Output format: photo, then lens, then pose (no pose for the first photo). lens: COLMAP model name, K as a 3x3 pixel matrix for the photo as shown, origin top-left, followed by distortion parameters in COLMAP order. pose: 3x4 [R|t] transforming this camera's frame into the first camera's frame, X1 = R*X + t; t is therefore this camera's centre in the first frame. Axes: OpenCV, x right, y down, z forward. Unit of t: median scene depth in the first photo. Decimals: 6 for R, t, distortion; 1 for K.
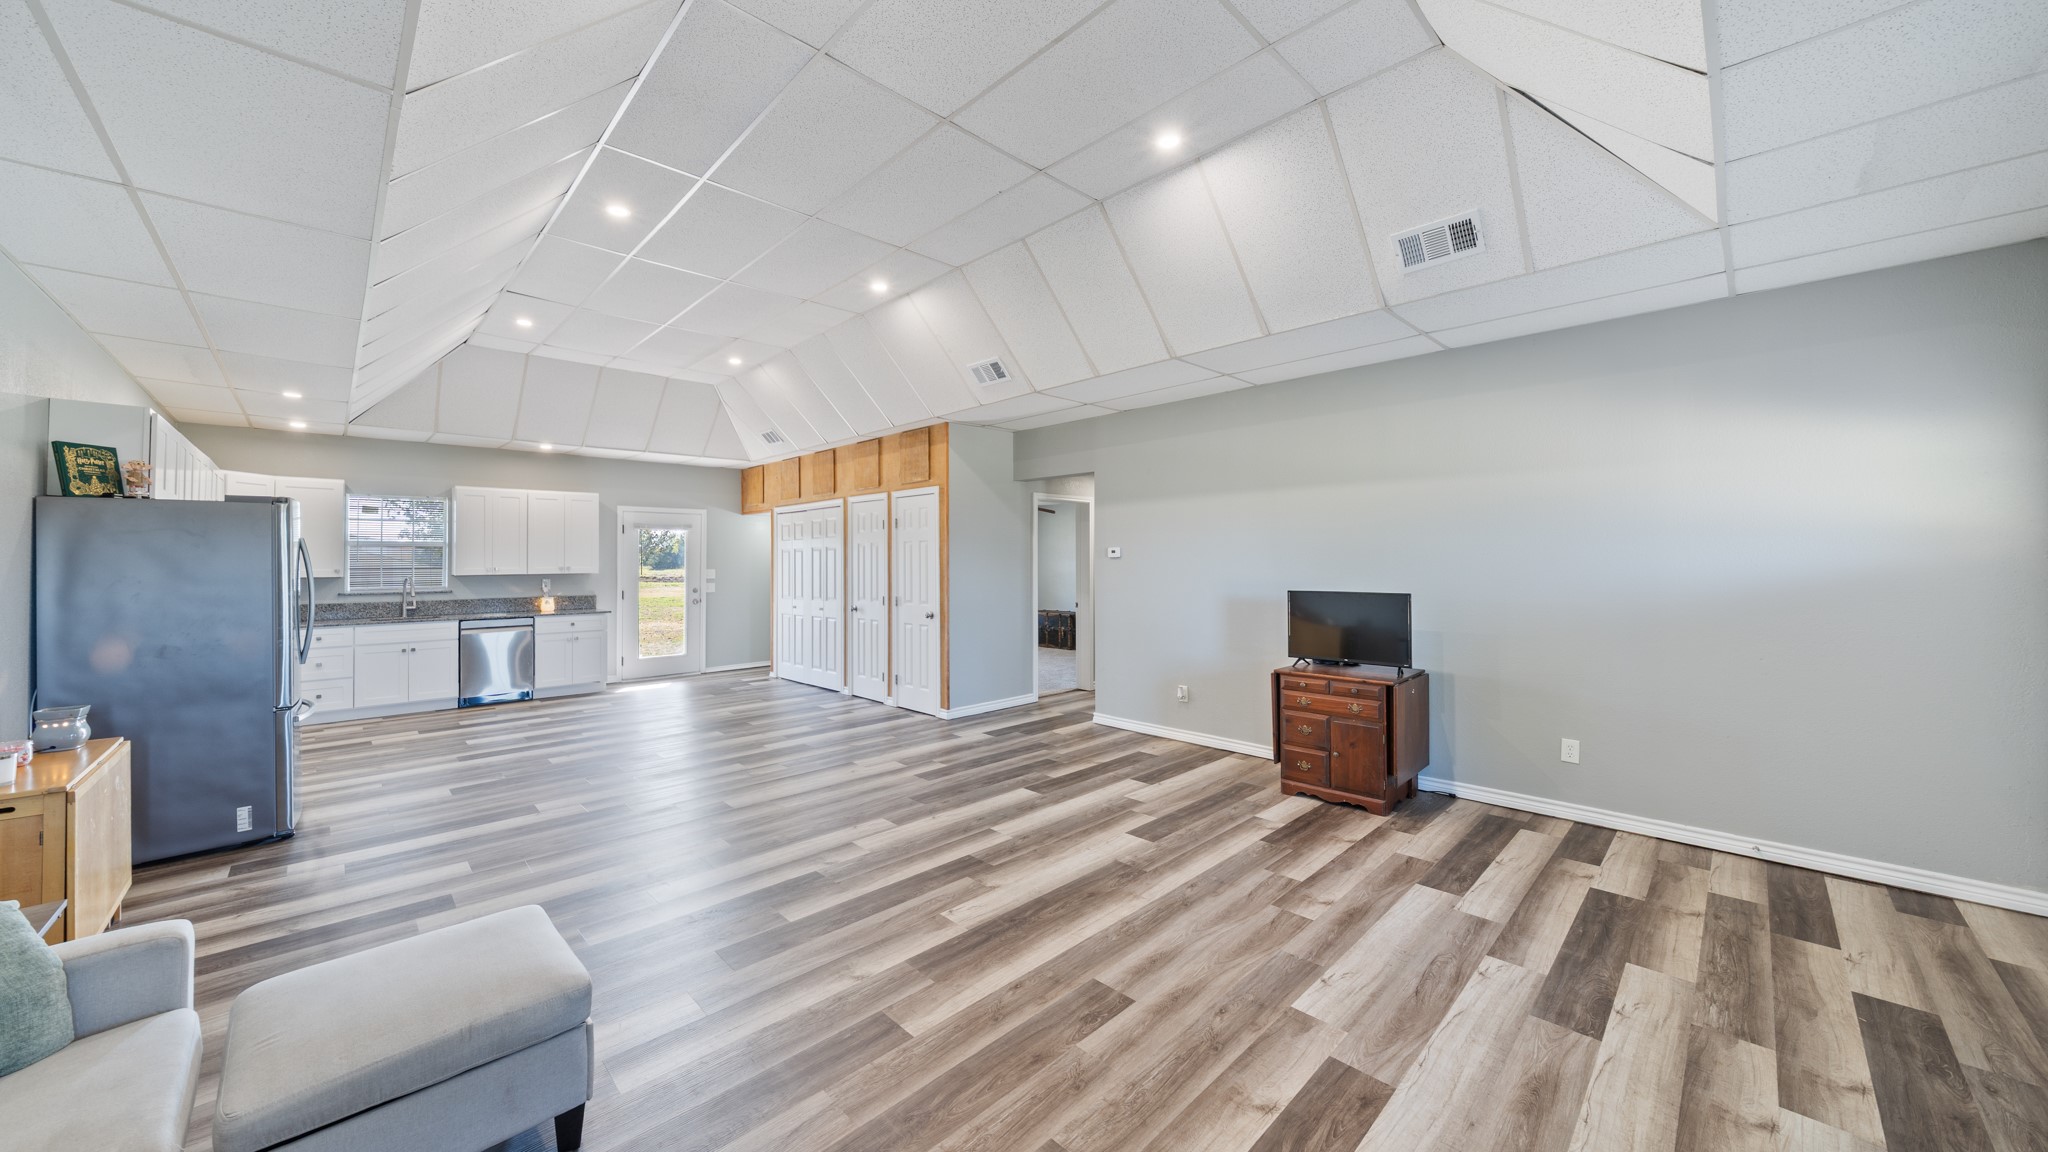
lens RADIAL K [[708.3, 0, 1019.0], [0, 708.3, 559.6], [0, 0, 1]] dist [-0.005499, -0.000134]
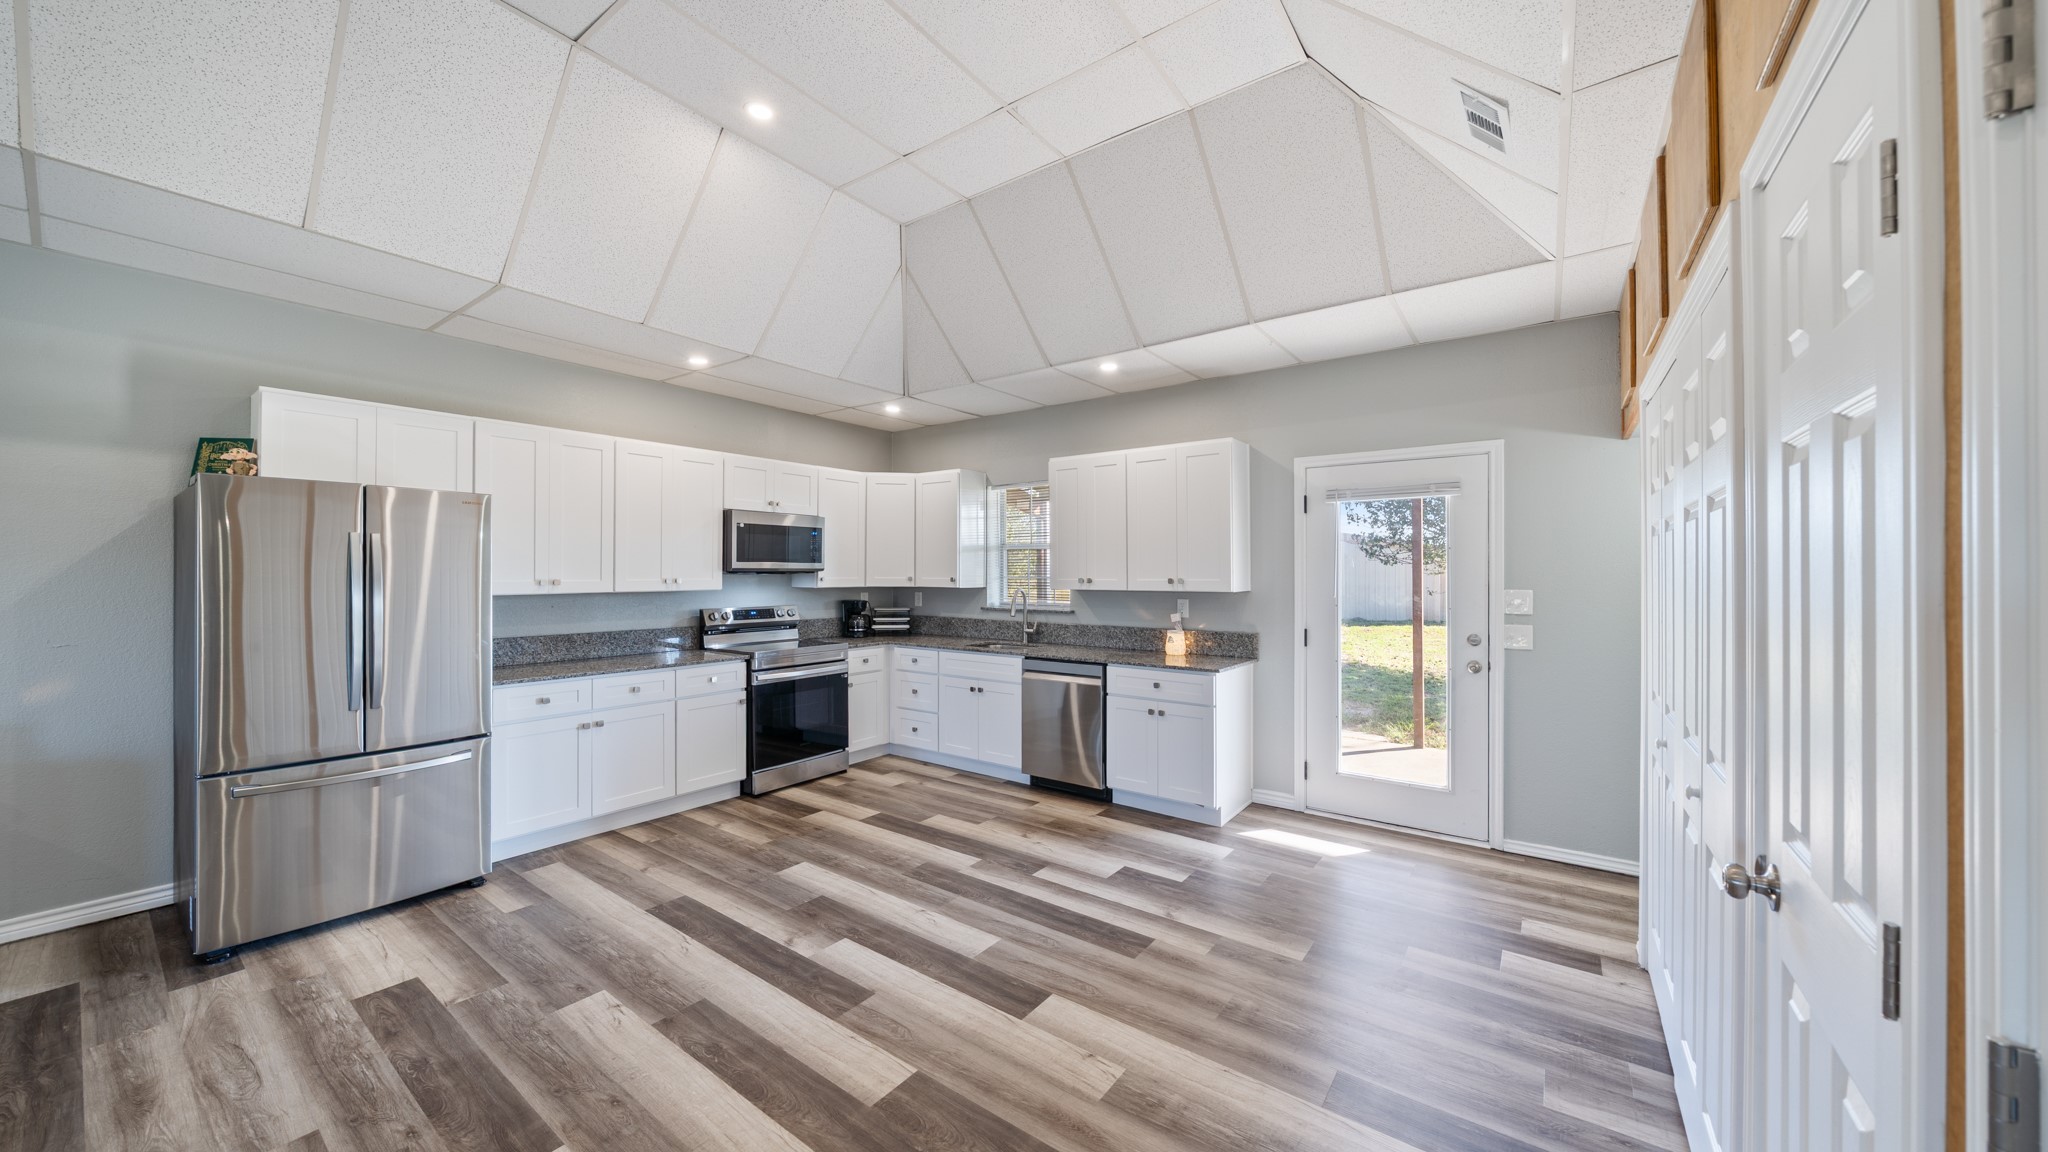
lens RADIAL K [[708.3, 0, 1030.9], [0, 708.3, 569.6], [0, 0, 1]] dist [-0.005499, -0.000134]
pose [[0.156145, -0.001586, -0.987733, -0.108048], [-0.000565, 0.999998, -0.001695, 0.003607], [0.987734, 0.000823, 0.156144, 0.789164]]
